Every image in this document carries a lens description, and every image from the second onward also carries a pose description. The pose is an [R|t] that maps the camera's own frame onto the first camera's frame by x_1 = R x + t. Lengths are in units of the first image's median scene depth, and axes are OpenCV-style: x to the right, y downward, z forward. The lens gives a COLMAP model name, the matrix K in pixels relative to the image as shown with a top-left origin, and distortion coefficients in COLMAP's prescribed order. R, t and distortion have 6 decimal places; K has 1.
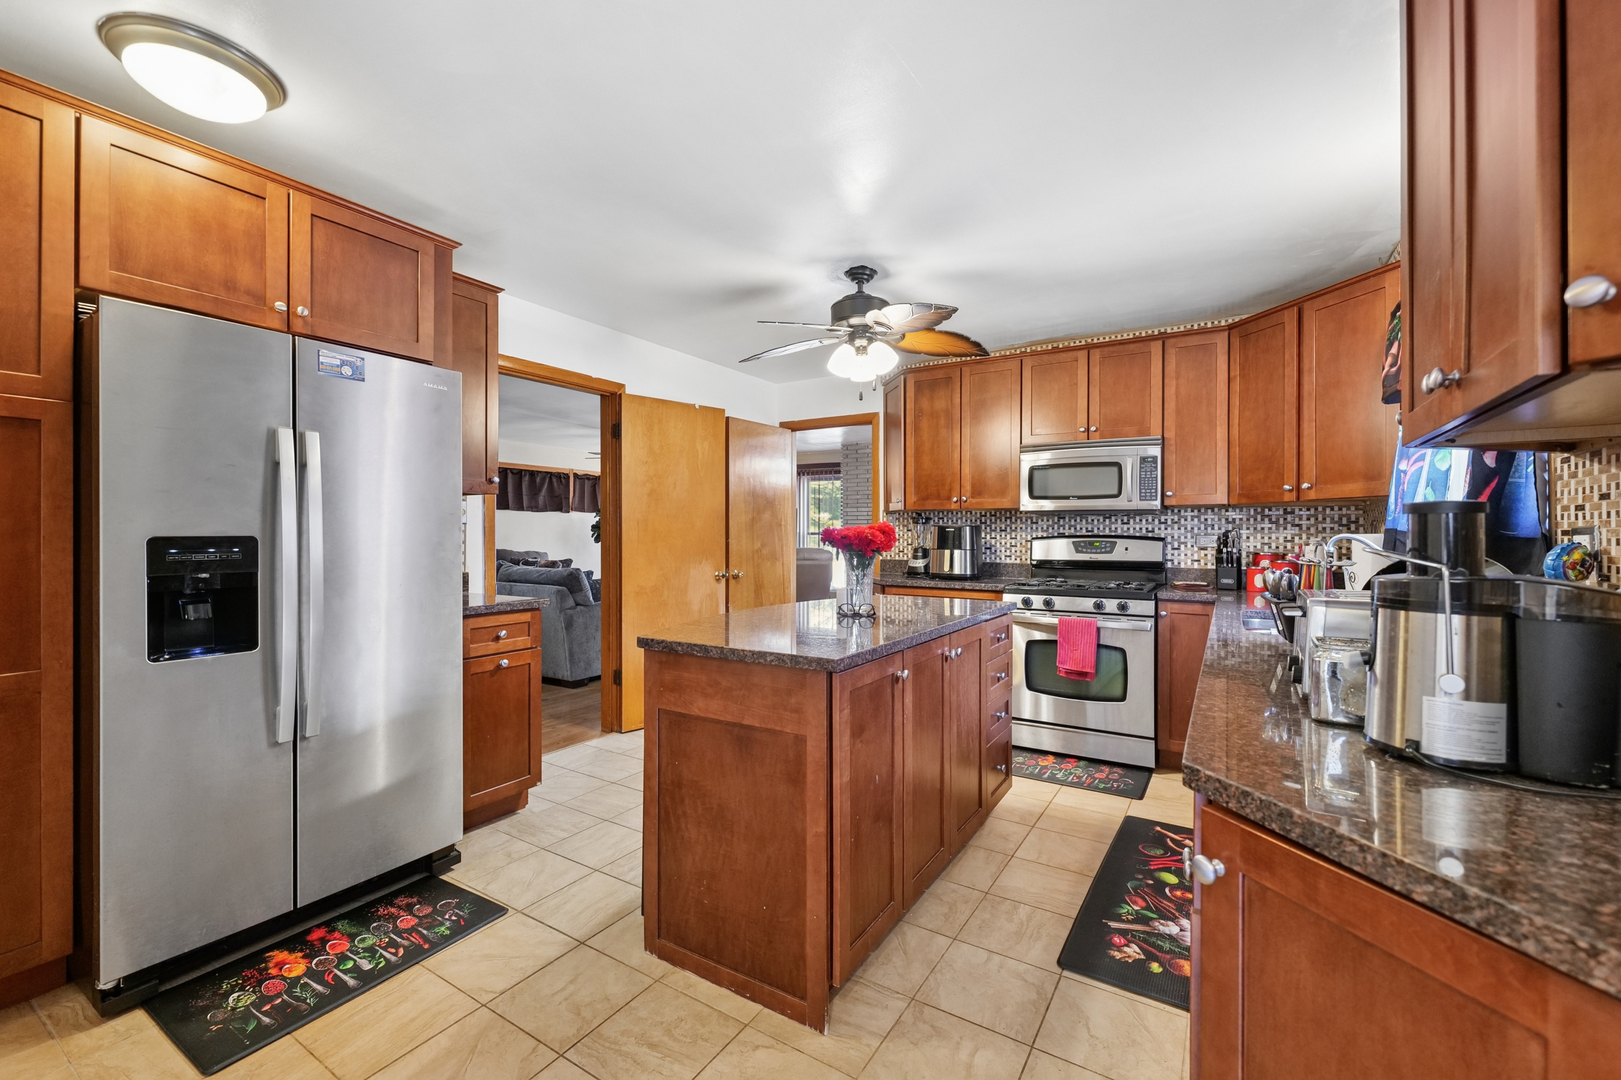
lens RADIAL K [[668.7, 0, 810.4], [0, 668.7, 533.7], [0, 0, 1]] dist [0.000875, 0.000012]
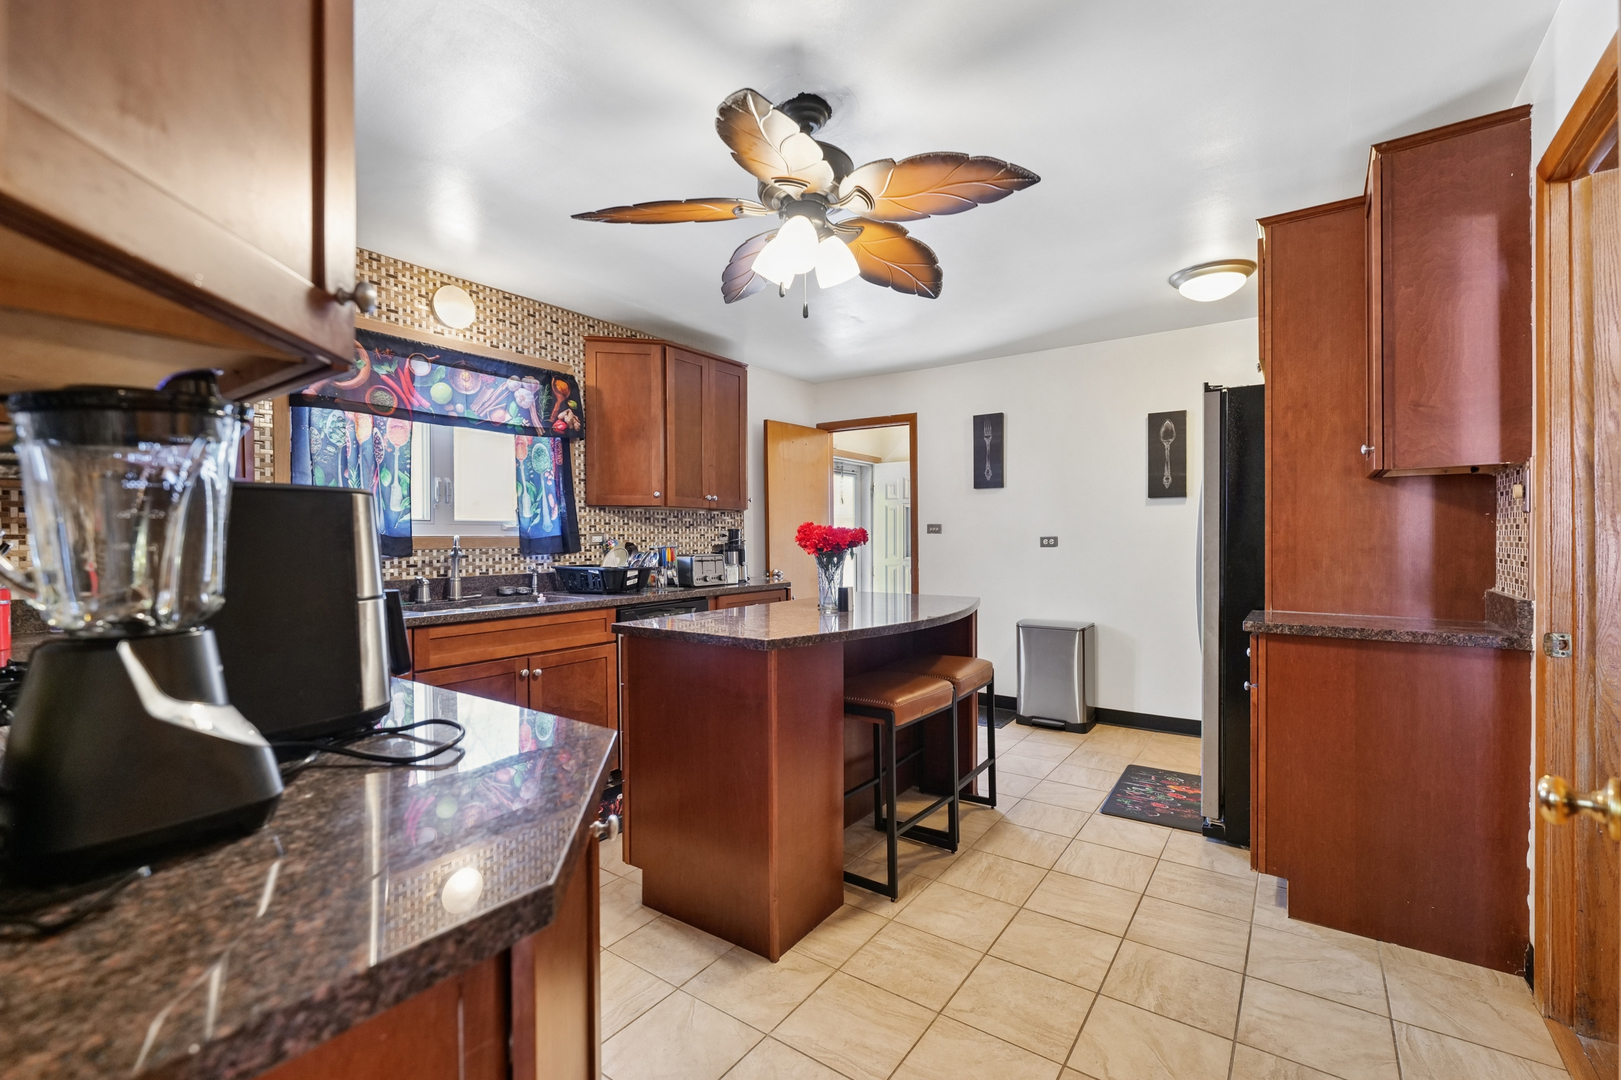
lens RADIAL K [[700.7, 0, 811.0], [0, 700.7, 539.1], [0, 0, 1]] dist [-0.000100, 0.000000]
pose [[-0.998140, 0.014434, 0.059238, 0.105099], [0.014856, 0.999867, 0.006697, -0.065767], [-0.059133, 0.007565, -0.998221, 2.614960]]
